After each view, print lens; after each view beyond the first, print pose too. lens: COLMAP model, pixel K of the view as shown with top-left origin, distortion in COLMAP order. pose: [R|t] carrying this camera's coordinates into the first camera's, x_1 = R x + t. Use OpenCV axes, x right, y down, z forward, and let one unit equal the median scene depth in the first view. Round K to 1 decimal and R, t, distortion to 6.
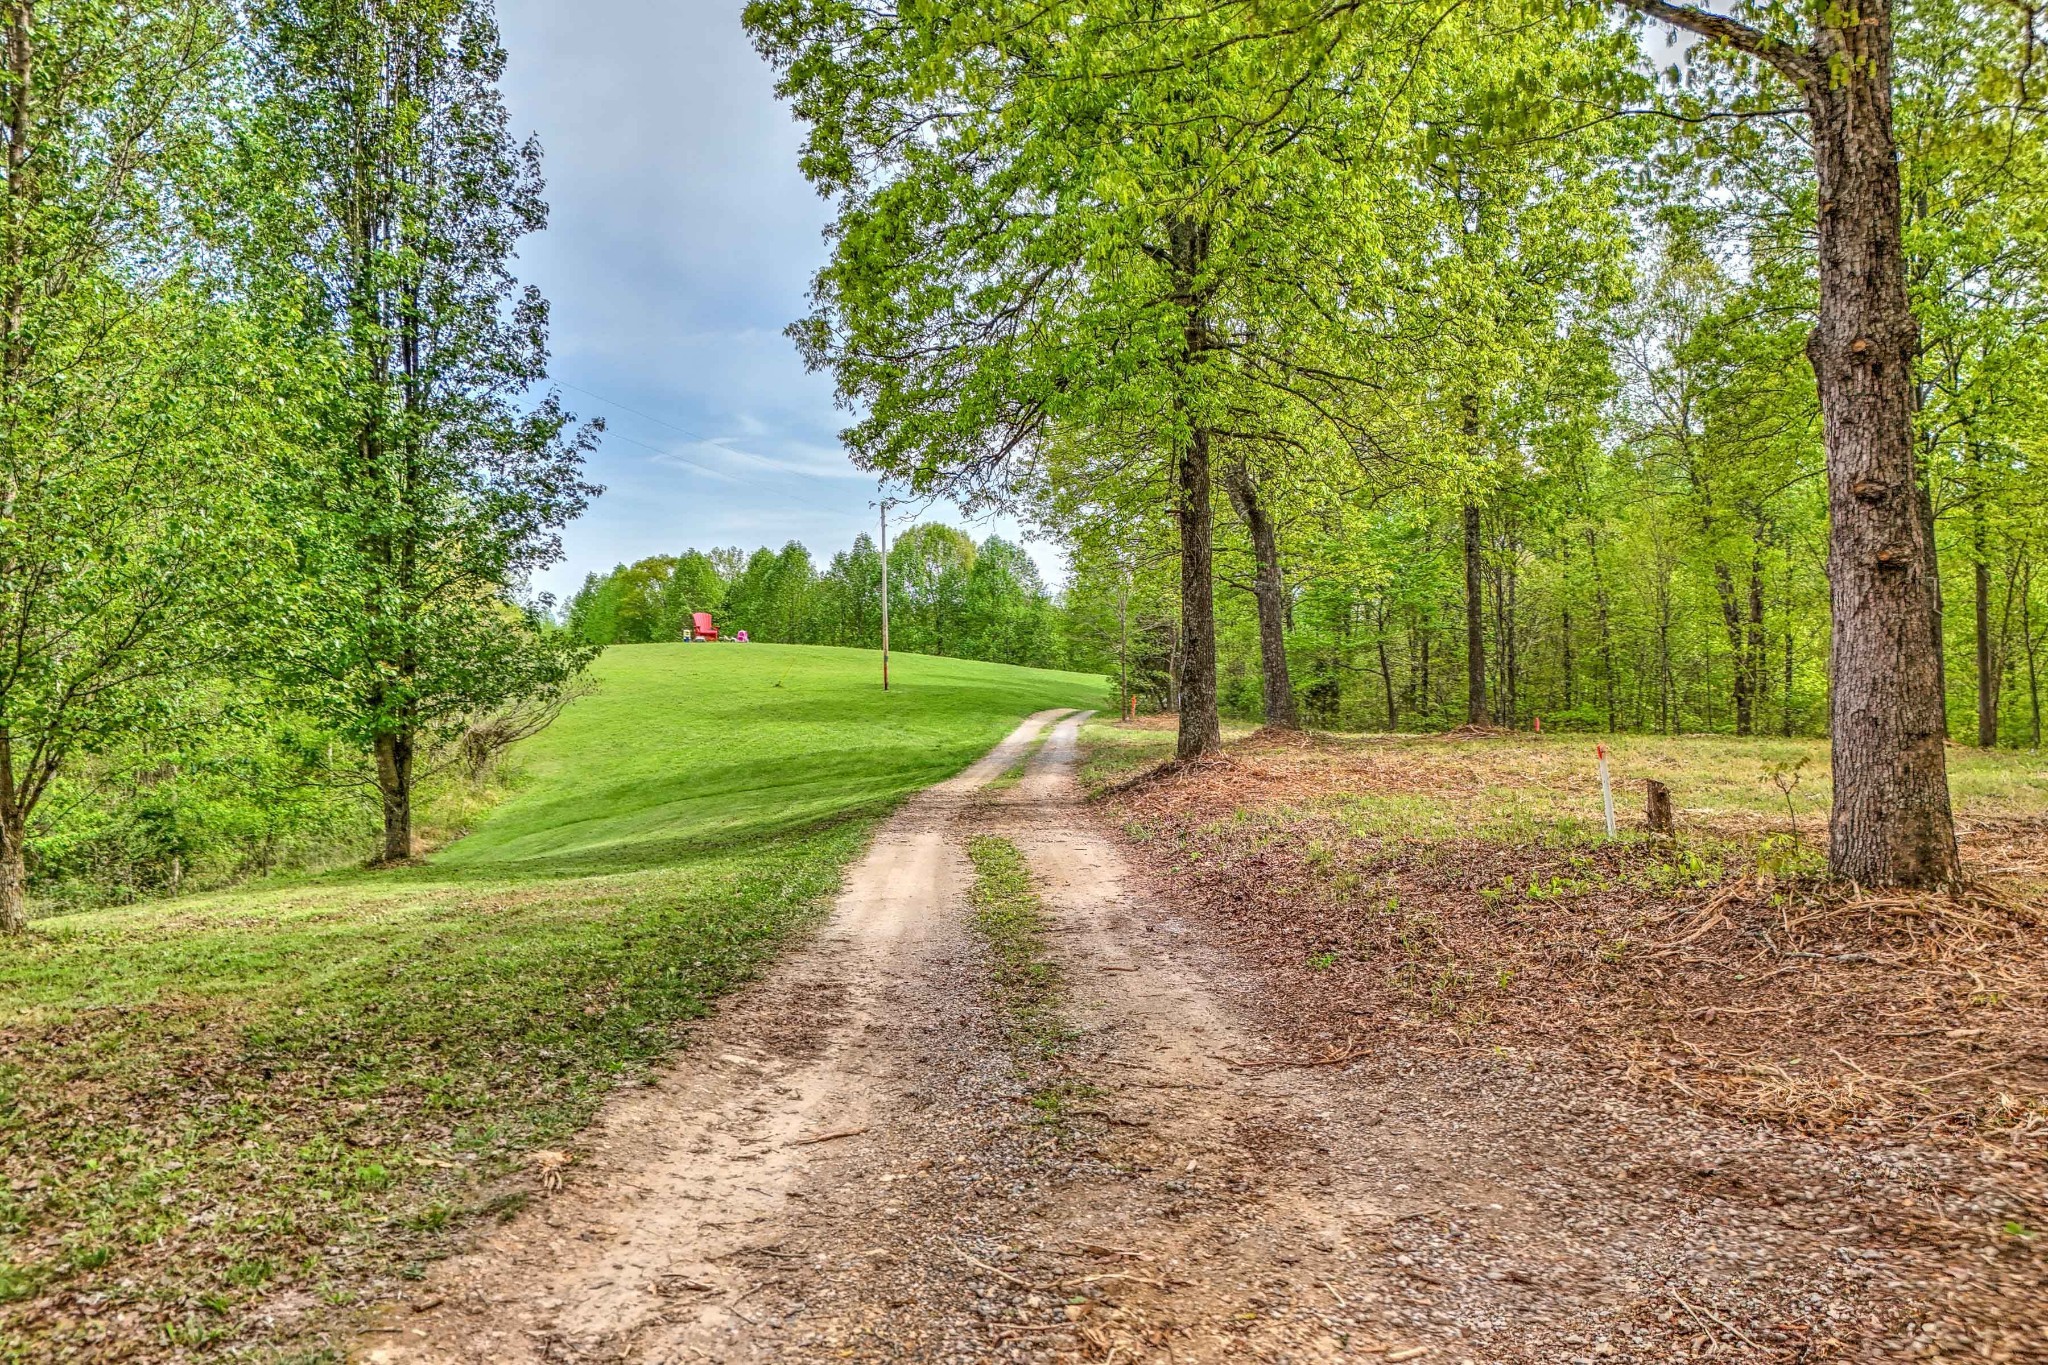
lens RADIAL K [[1491.6, 0, 1016.8], [0, 1491.6, 686.7], [0, 0, 1]] dist [0.053439, -0.051208]
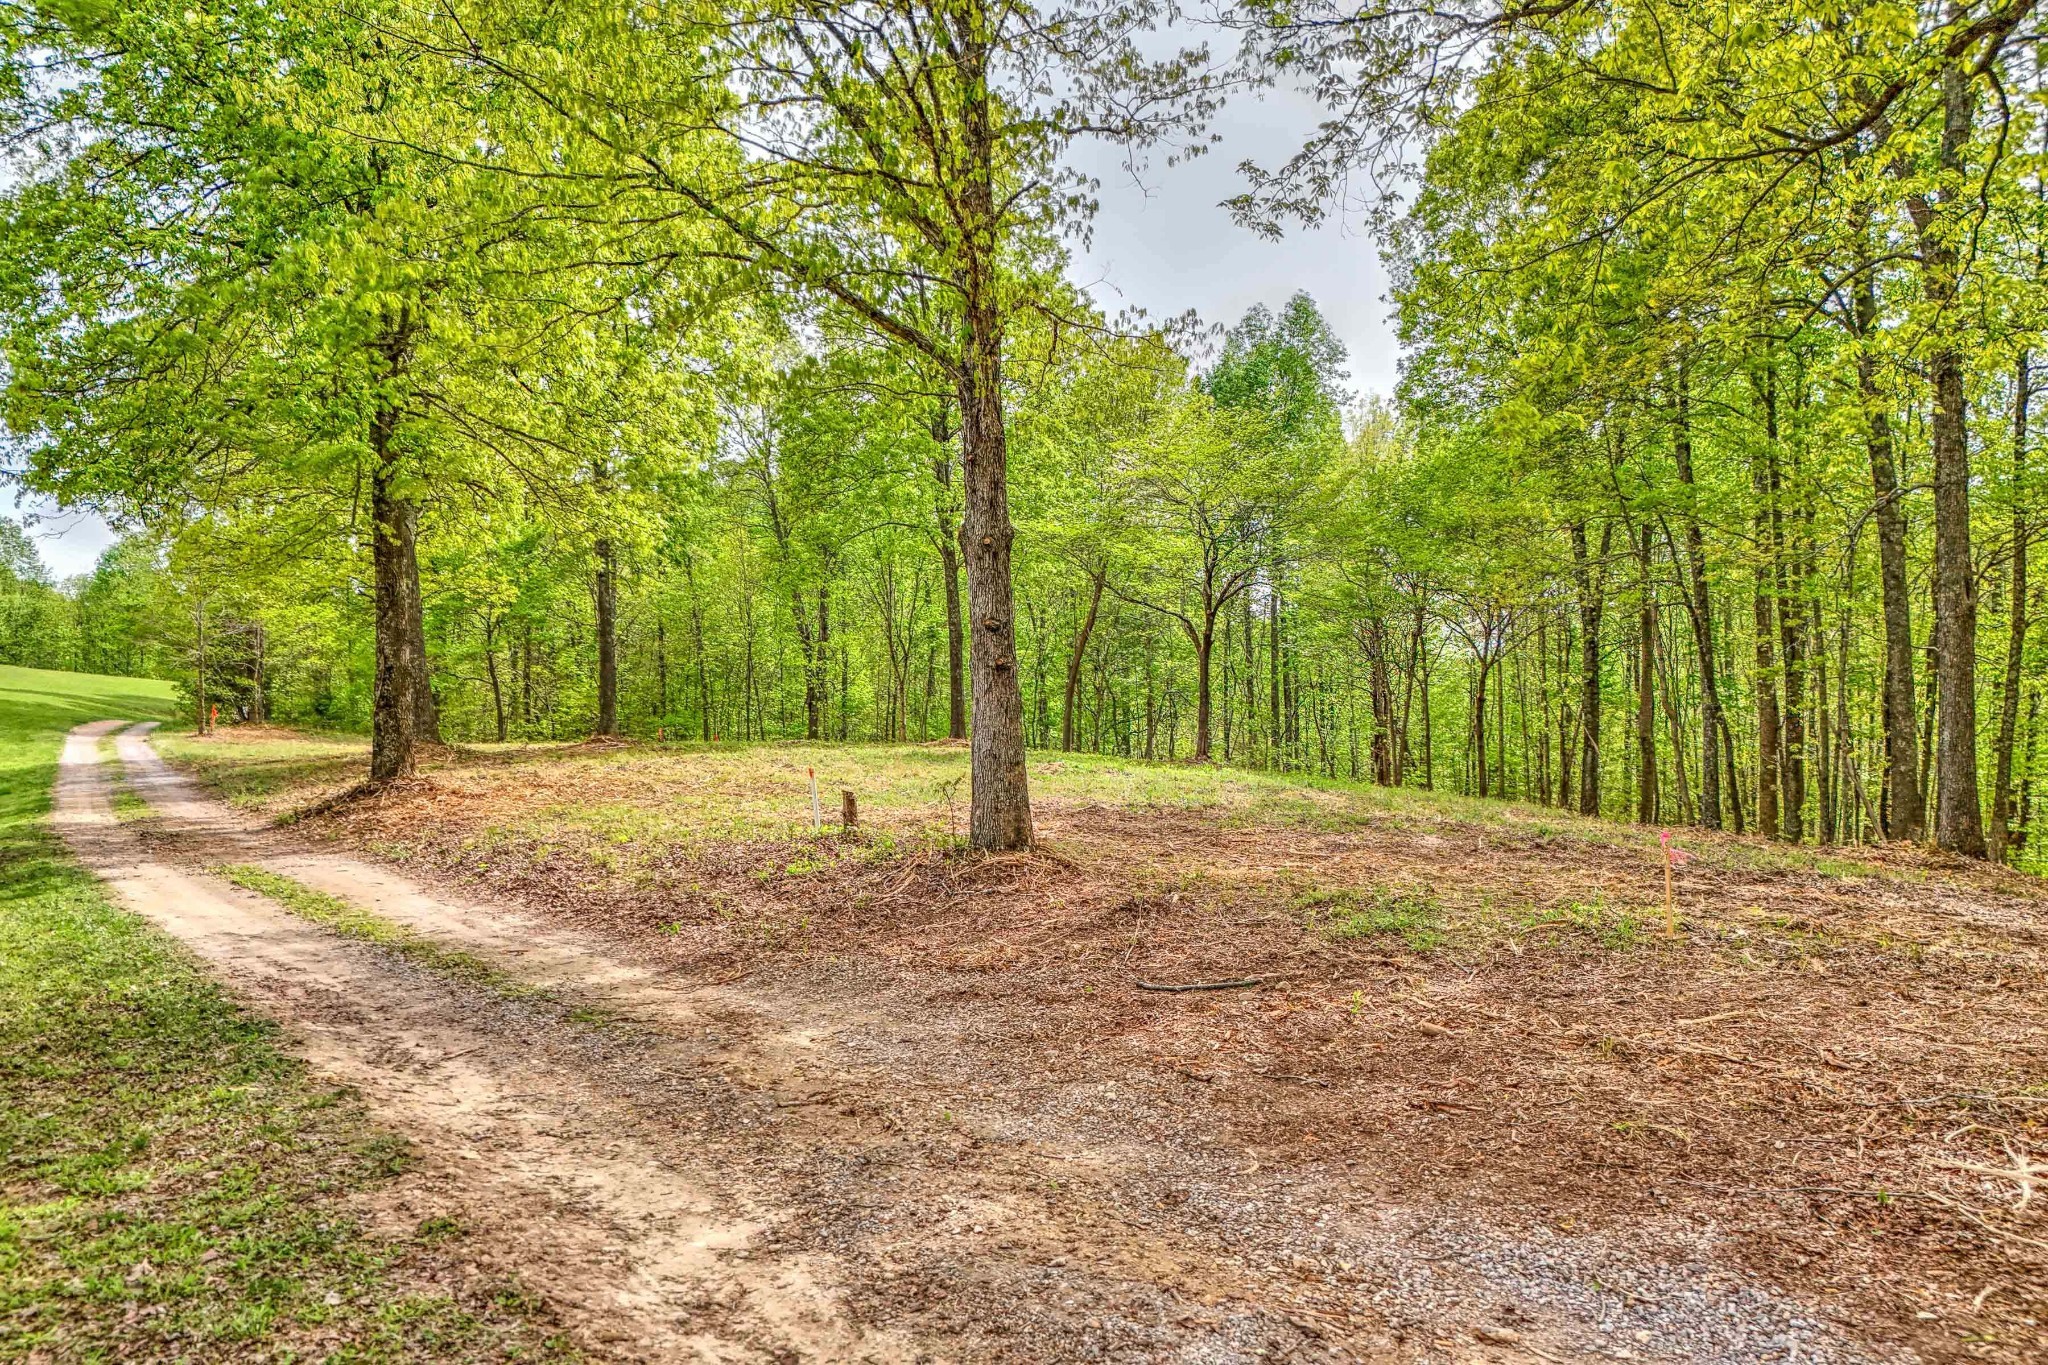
lens RADIAL K [[1491.6, 0, 1027.9], [0, 1491.6, 676.4], [0, 0, 1]] dist [0.053439, -0.051208]
pose [[0.821710, 0.005645, 0.569878, -0.121953], [-0.001181, 0.999966, -0.008202, -0.017584], [-0.569905, 0.006067, 0.821688, -0.139959]]
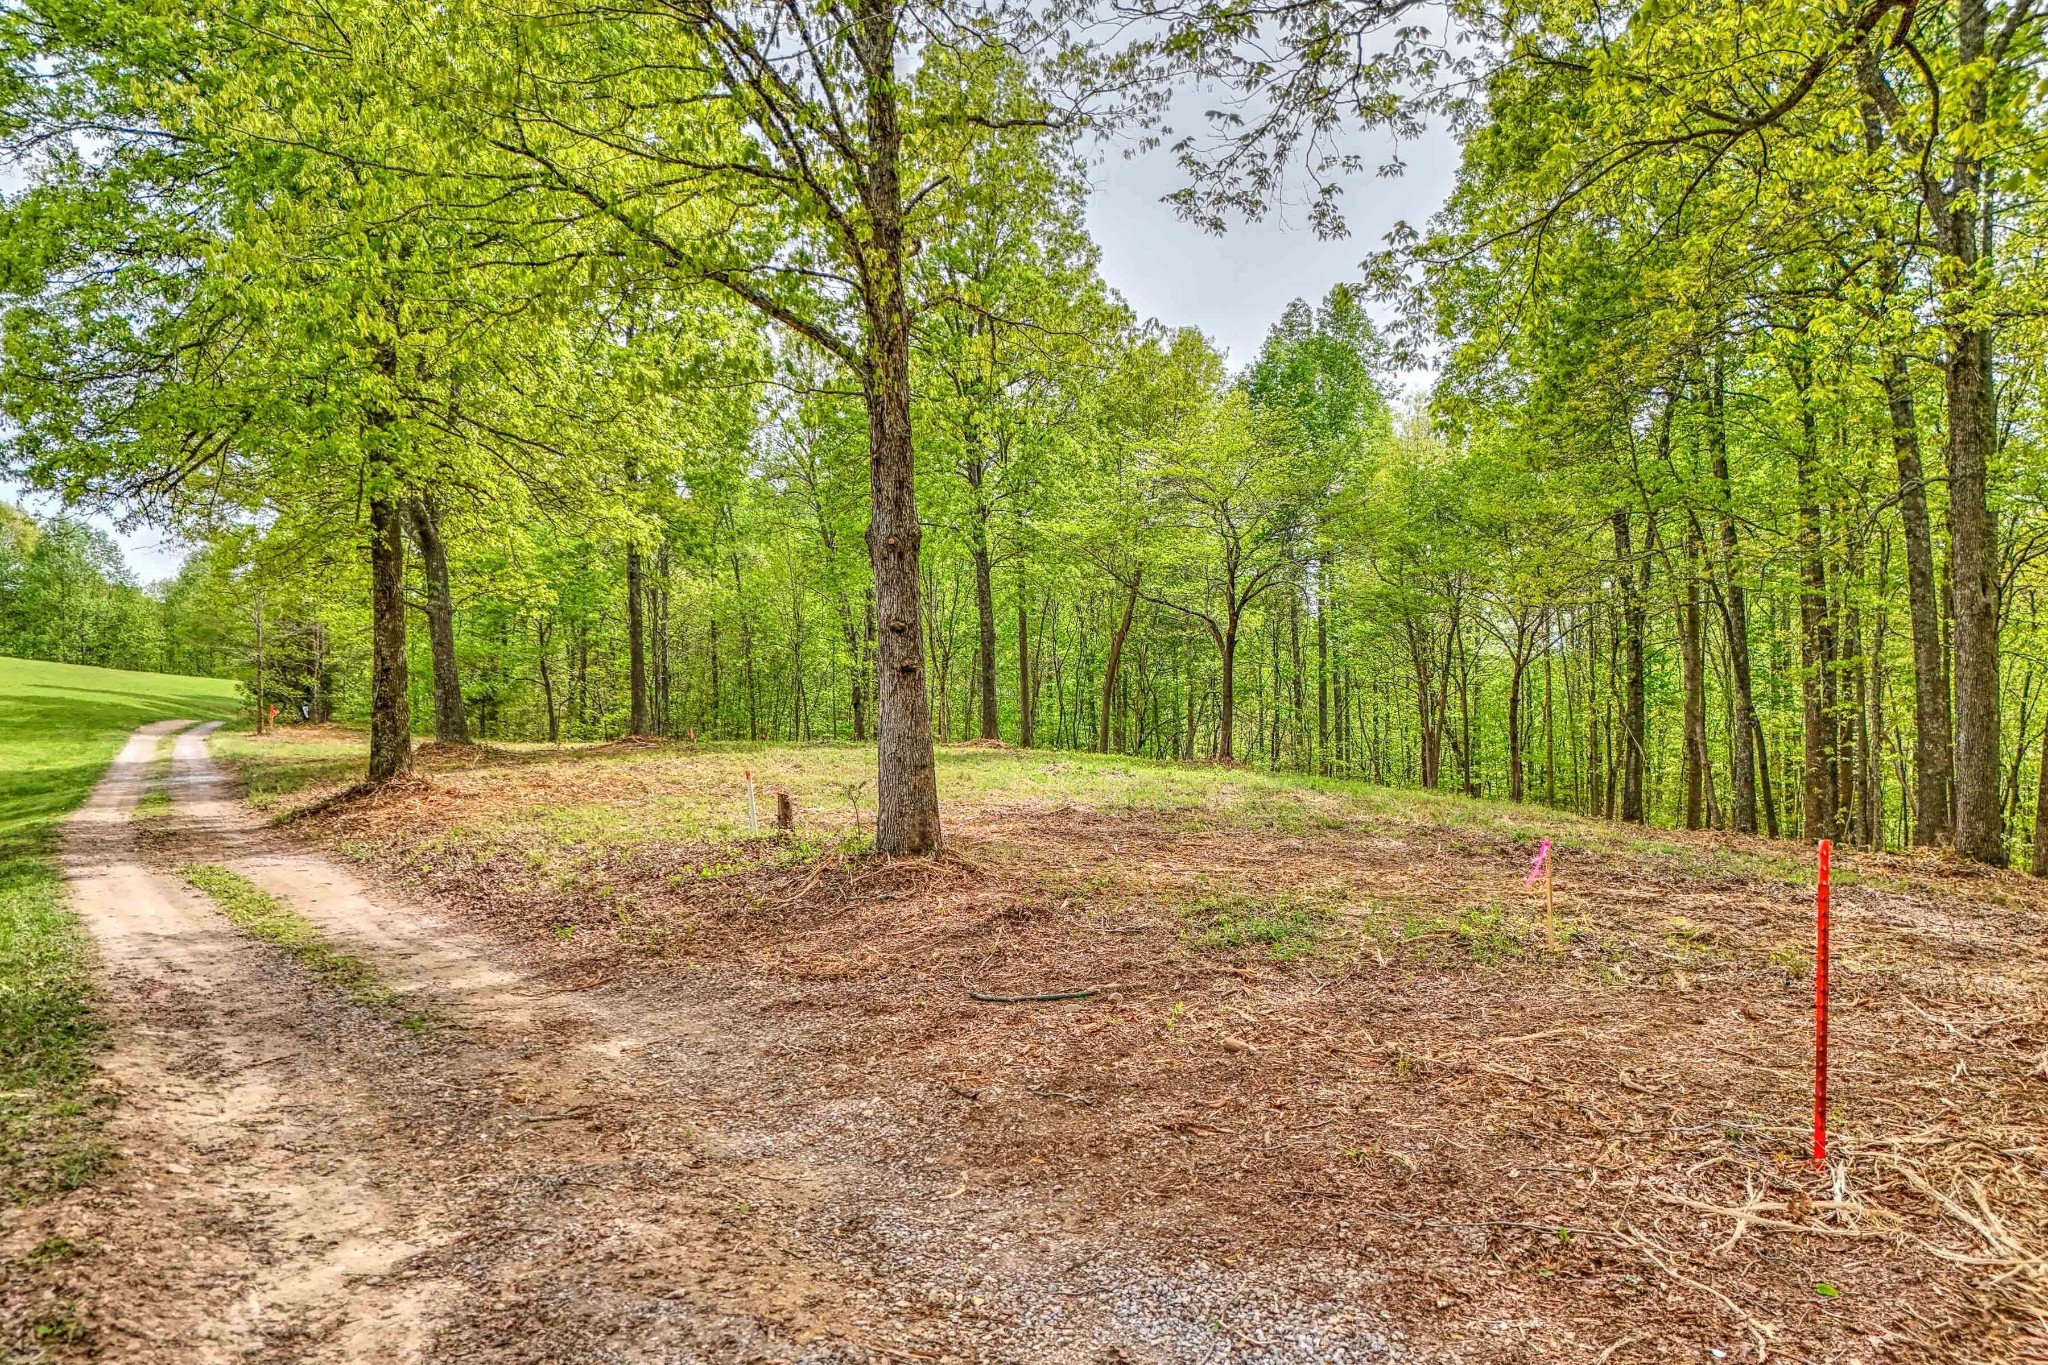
lens RADIAL K [[1491.6, 0, 1033.8], [0, 1491.6, 671.2], [0, 0, 1]] dist [0.053439, -0.051208]
pose [[0.845955, 0.006819, 0.533211, -0.066488], [-0.000856, 0.999934, -0.011431, -0.018487], [-0.533254, 0.009214, 0.845905, -0.165883]]
